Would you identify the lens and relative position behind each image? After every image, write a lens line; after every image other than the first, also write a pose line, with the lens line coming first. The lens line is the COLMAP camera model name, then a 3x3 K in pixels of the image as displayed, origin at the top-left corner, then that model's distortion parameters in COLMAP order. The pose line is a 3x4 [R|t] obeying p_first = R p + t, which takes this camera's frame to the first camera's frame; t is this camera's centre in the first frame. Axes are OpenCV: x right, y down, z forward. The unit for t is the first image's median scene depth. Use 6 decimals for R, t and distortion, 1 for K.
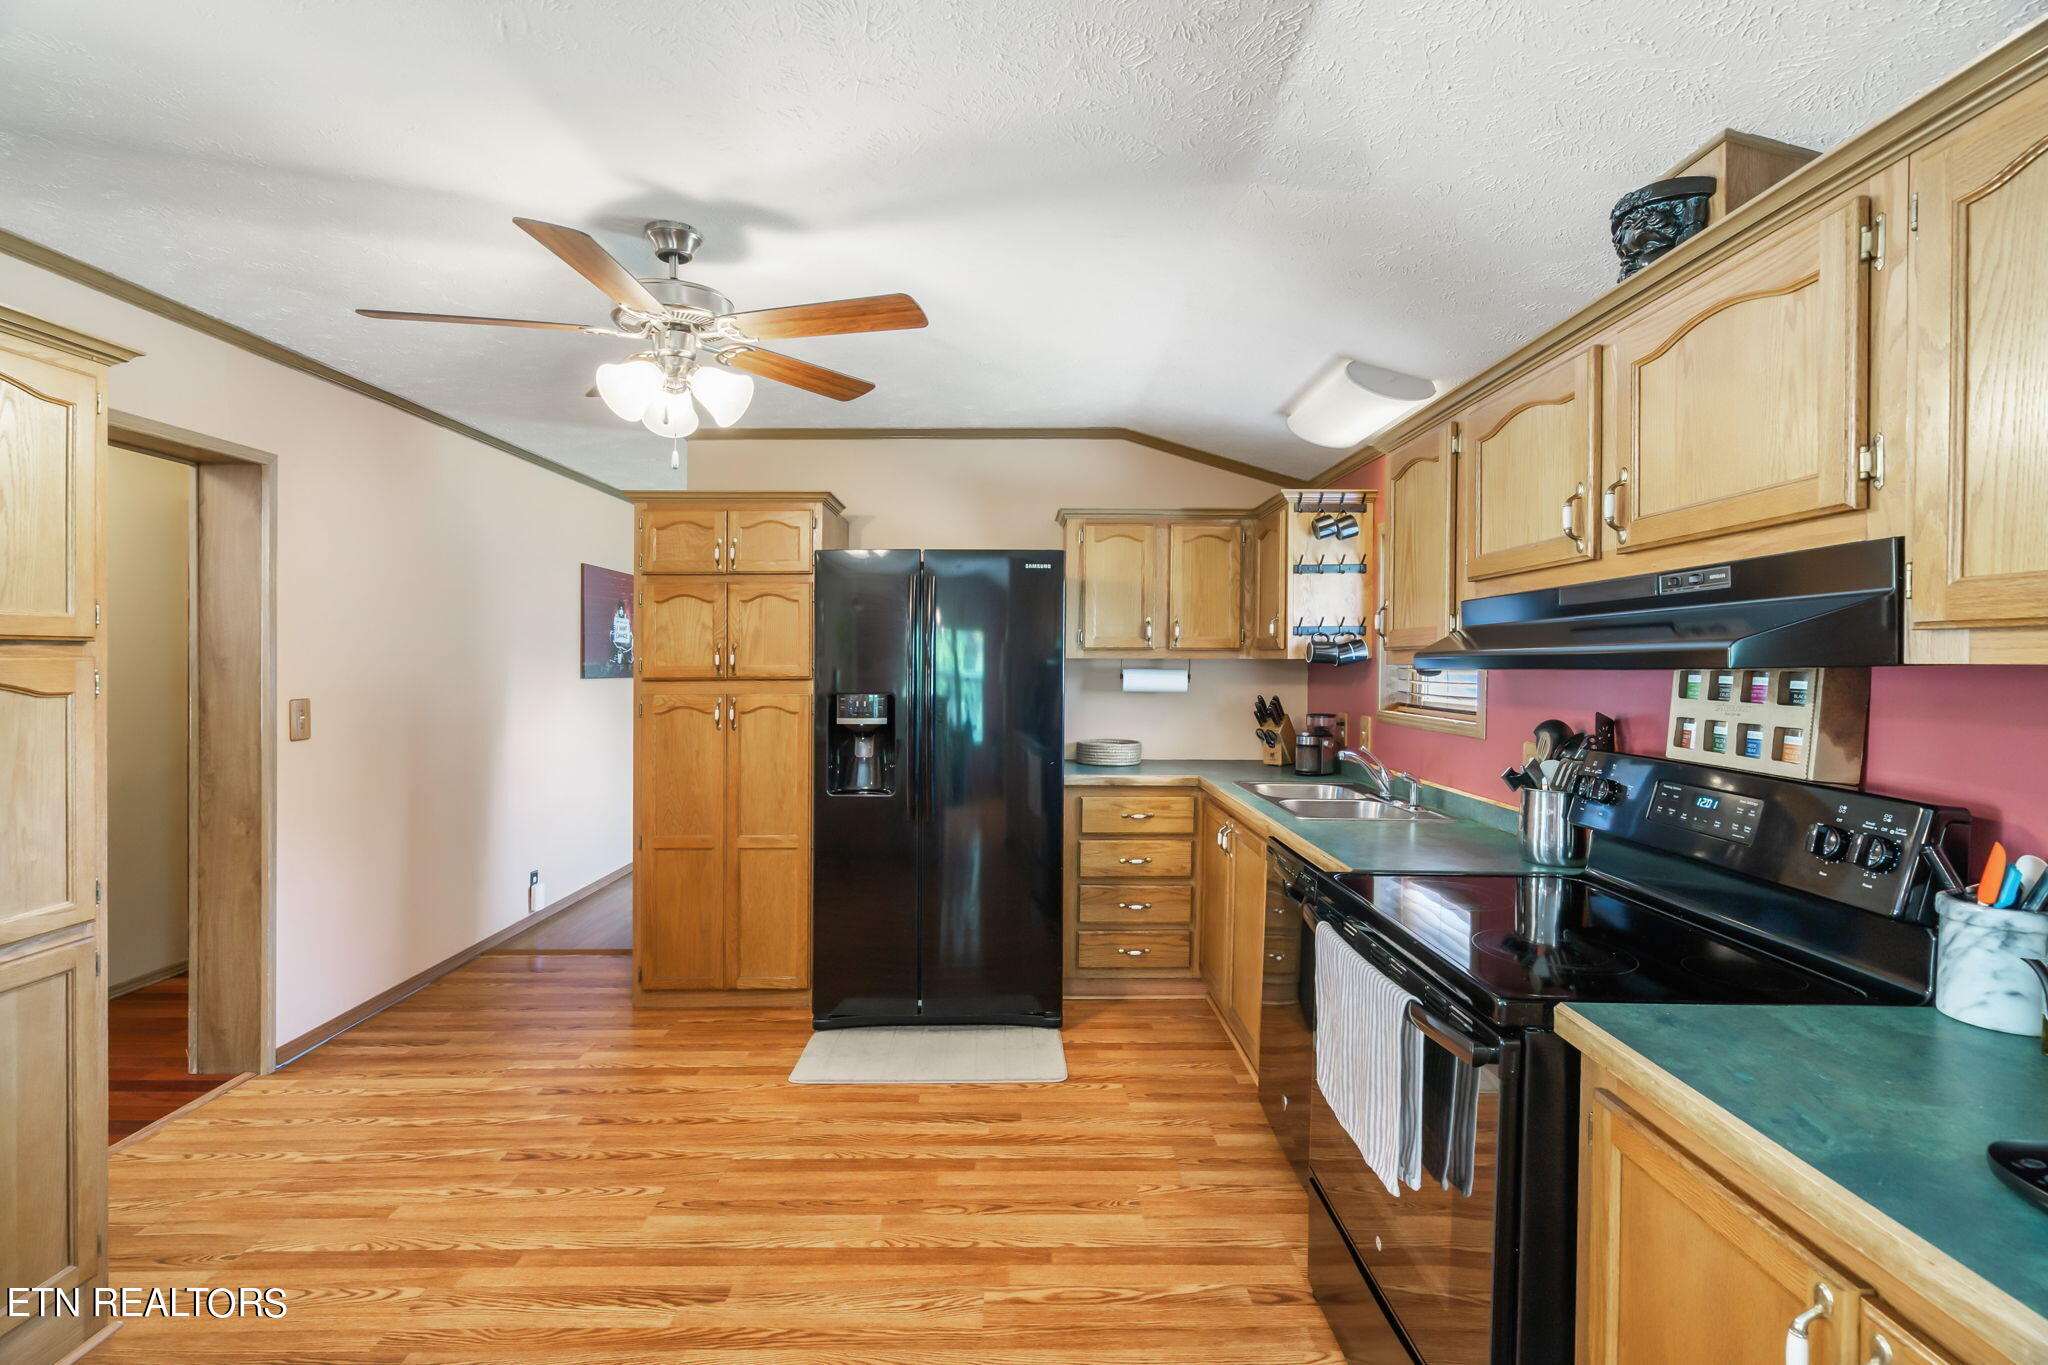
lens RADIAL K [[896.2, 0, 1008.8], [0, 896.2, 651.0], [0, 0, 1]] dist [0.000773, 0.000126]
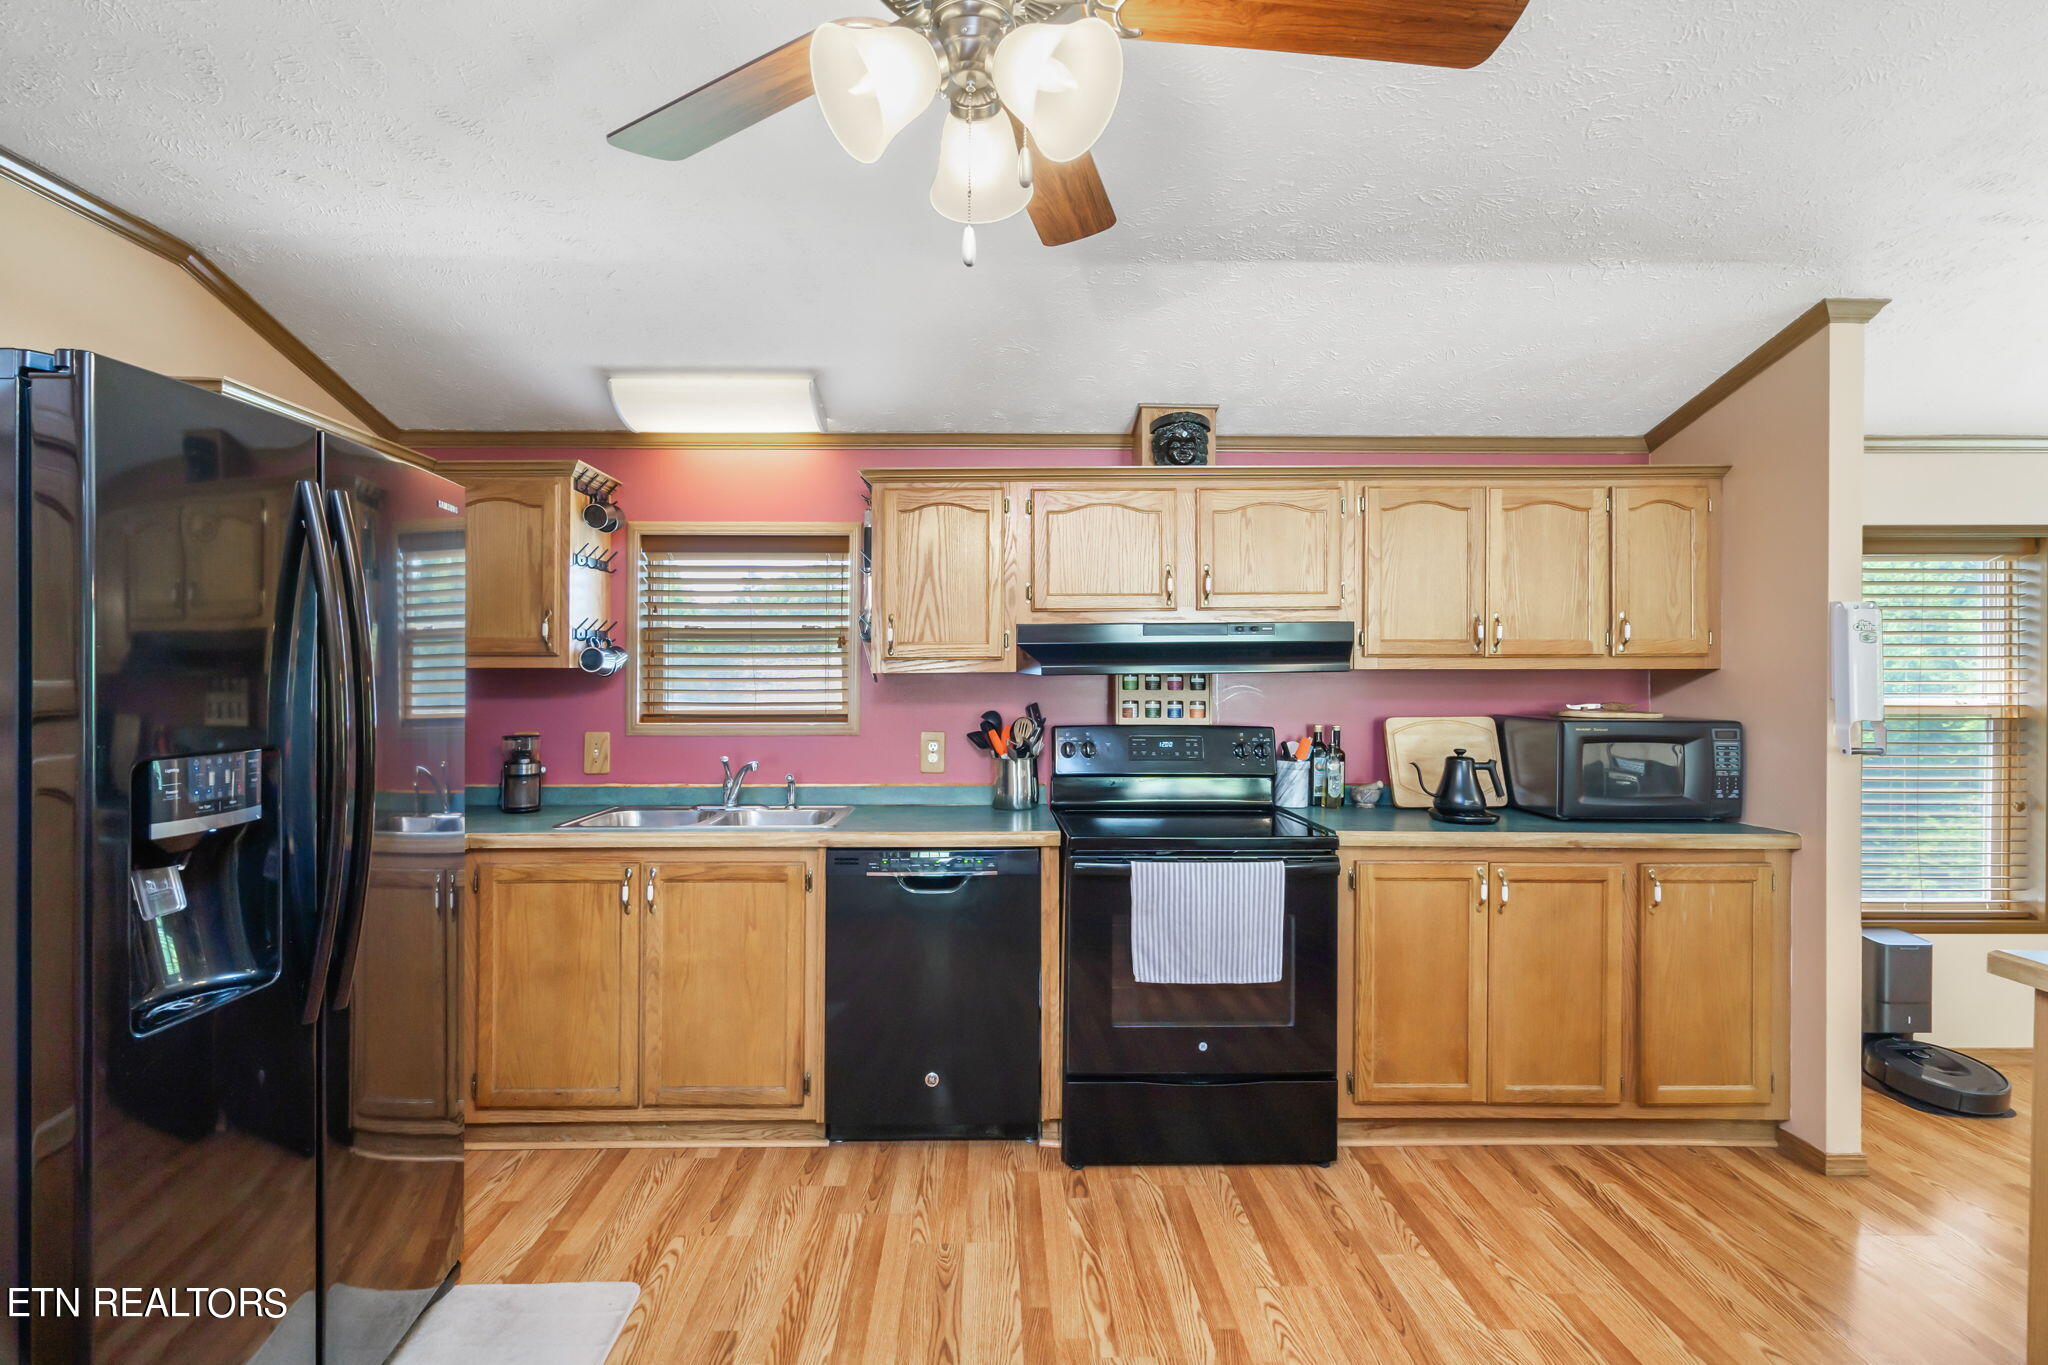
lens RADIAL K [[949.1, 0, 983.5], [0, 949.1, 672.2], [0, 0, 1]] dist [-0.001701, 0.000499]
pose [[0.006881, -0.001501, 0.999975, -0.913455], [-0.008425, 0.999963, 0.001559, 0.014275], [-0.999941, -0.008436, 0.006868, 1.028592]]
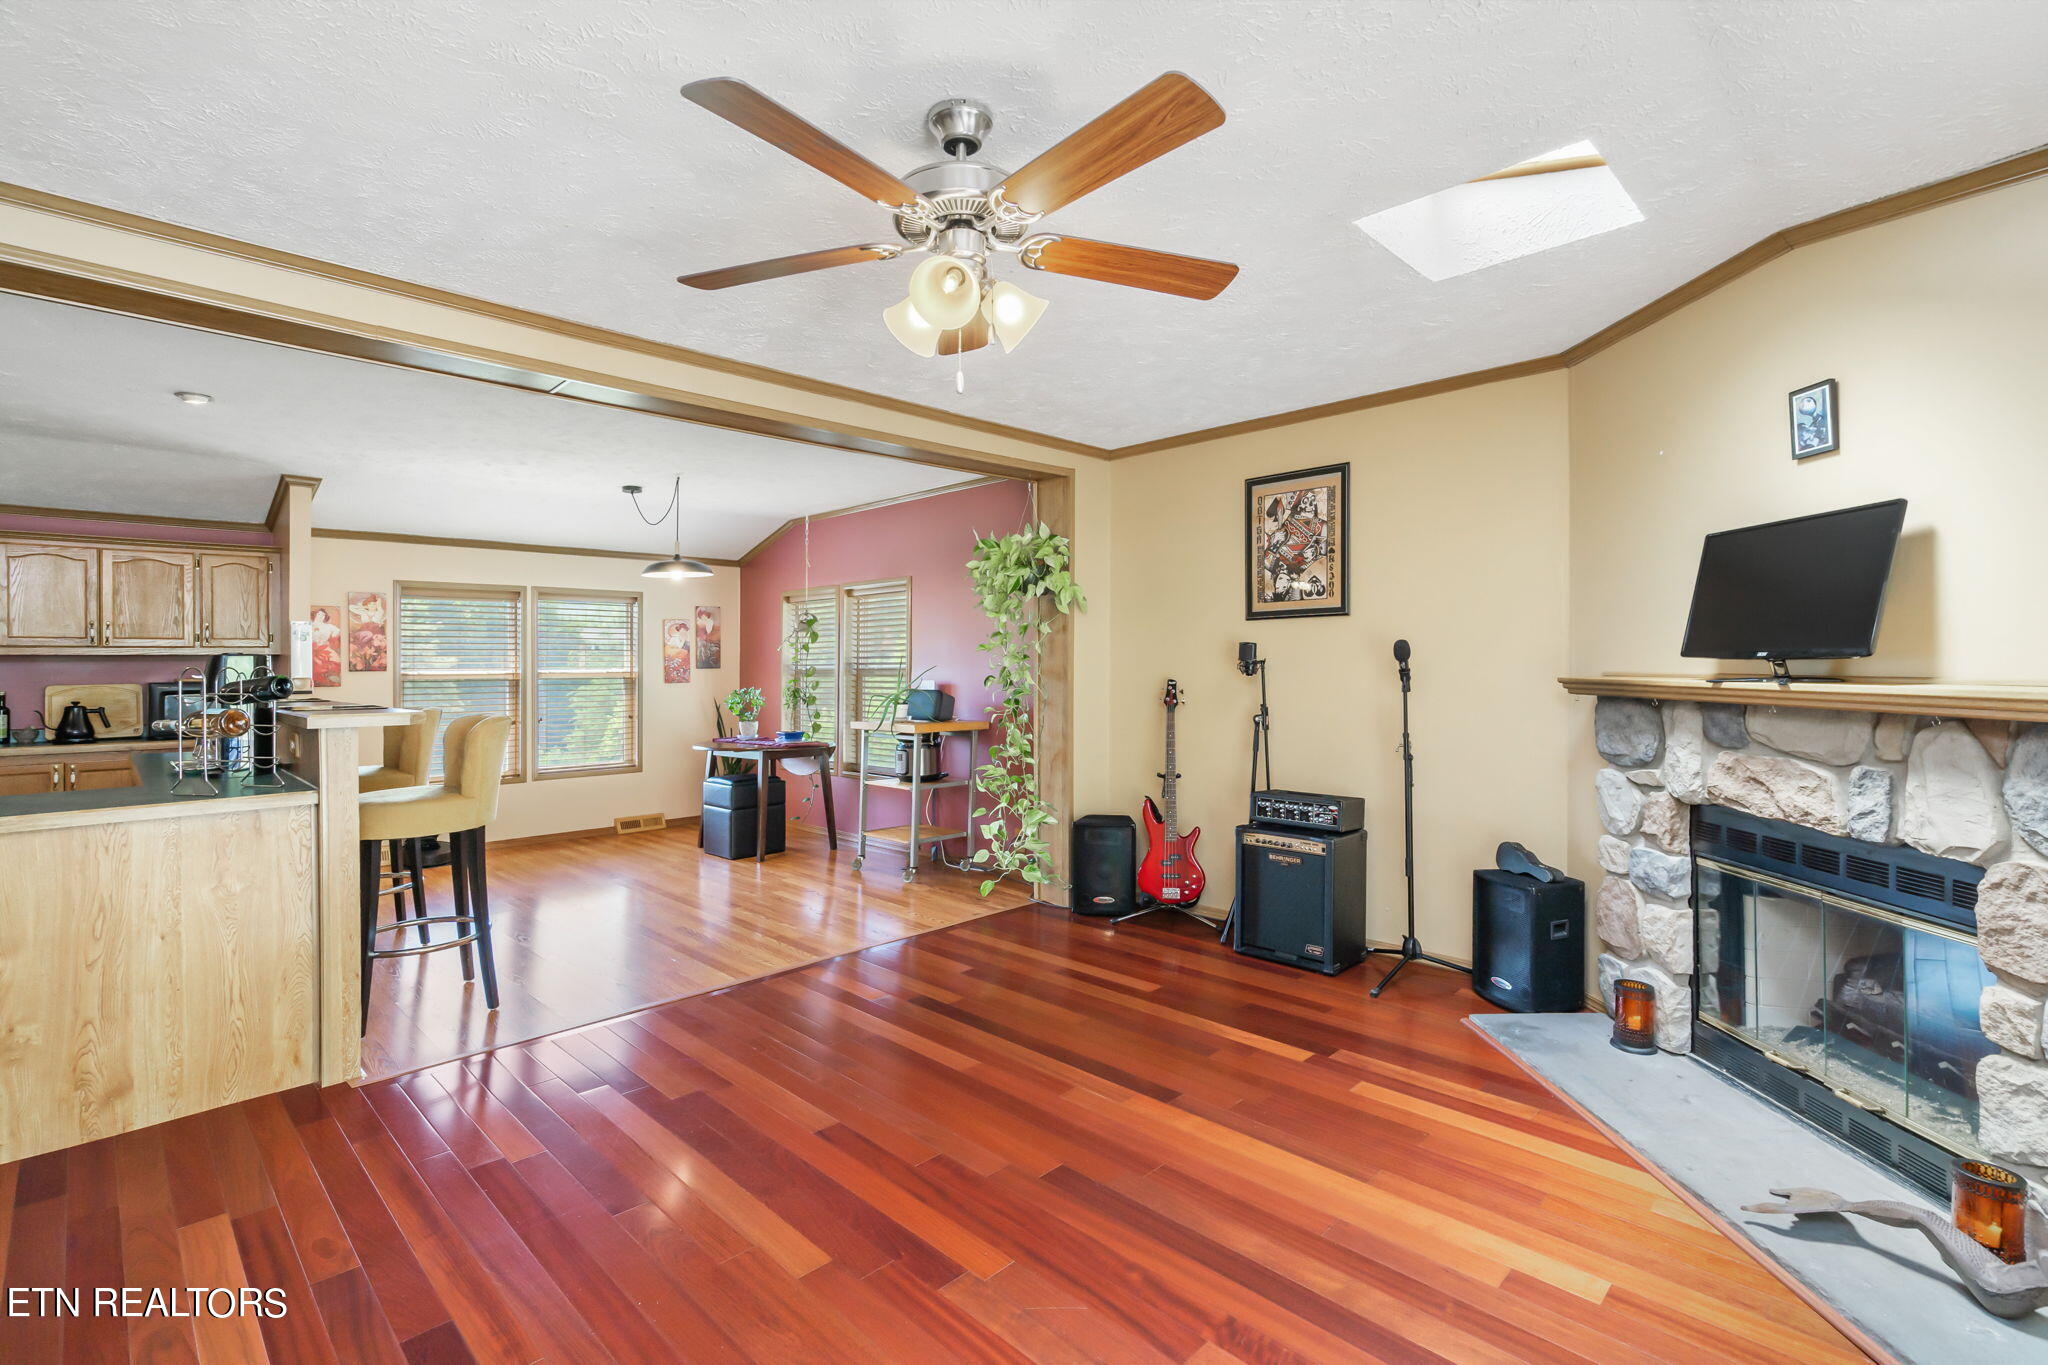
lens RADIAL K [[935.3, 0, 1027.5], [0, 935.3, 664.4], [0, 0, 1]] dist [0.000995, 0.000317]
pose [[-0.707899, 0.010264, 0.706239, -2.826095], [0.004950, 0.999942, -0.009571, 0.064084], [-0.706296, -0.003280, -0.707909, 0.325512]]
